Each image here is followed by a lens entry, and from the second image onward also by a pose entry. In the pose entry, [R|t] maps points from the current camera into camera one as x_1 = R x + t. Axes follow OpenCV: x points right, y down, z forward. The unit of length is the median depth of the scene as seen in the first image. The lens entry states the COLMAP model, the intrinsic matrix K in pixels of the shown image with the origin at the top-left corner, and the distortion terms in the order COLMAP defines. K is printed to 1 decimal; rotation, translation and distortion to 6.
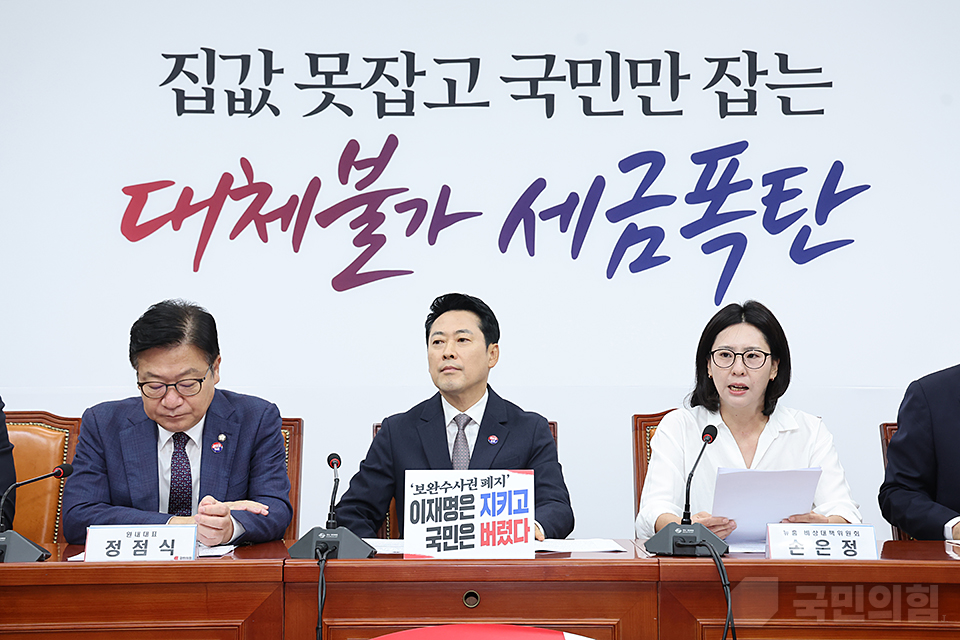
lens RADIAL K [[1530.1, 0, 498.4], [0, 1530.1, 324.2], [0, 0, 1]] dist [0.182300, -0.007731]
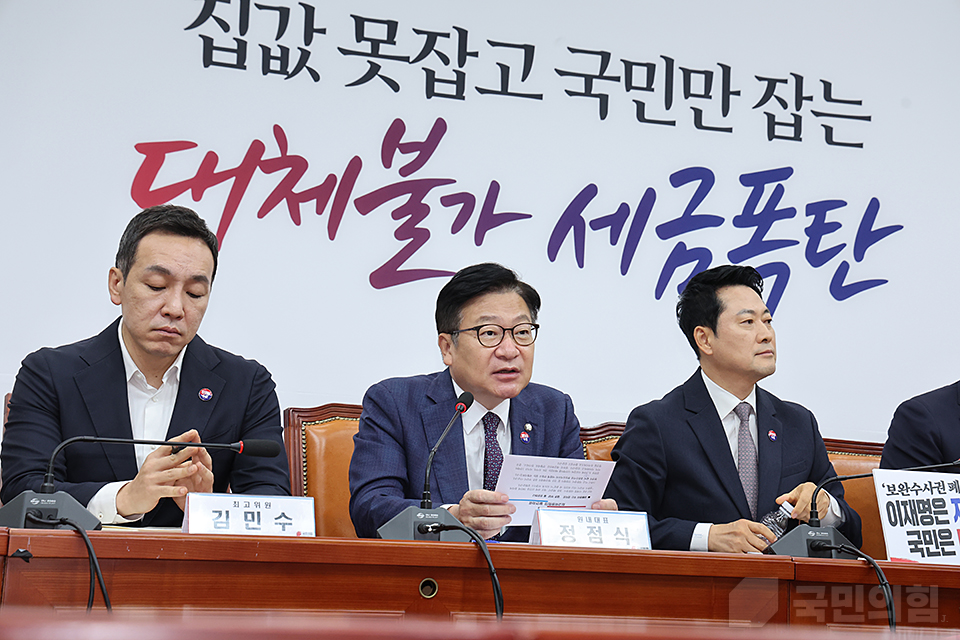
lens RADIAL K [[1764.2, 0, 479.9], [0, 1764.2, 307.9], [0, 0, 1]] dist [0.290310, -0.220082]
pose [[0.940163, 0.079681, 0.331276, -0.378448], [-0.063437, 0.996206, -0.059581, 0.045384], [-0.334766, 0.035001, 0.941651, 0.032344]]
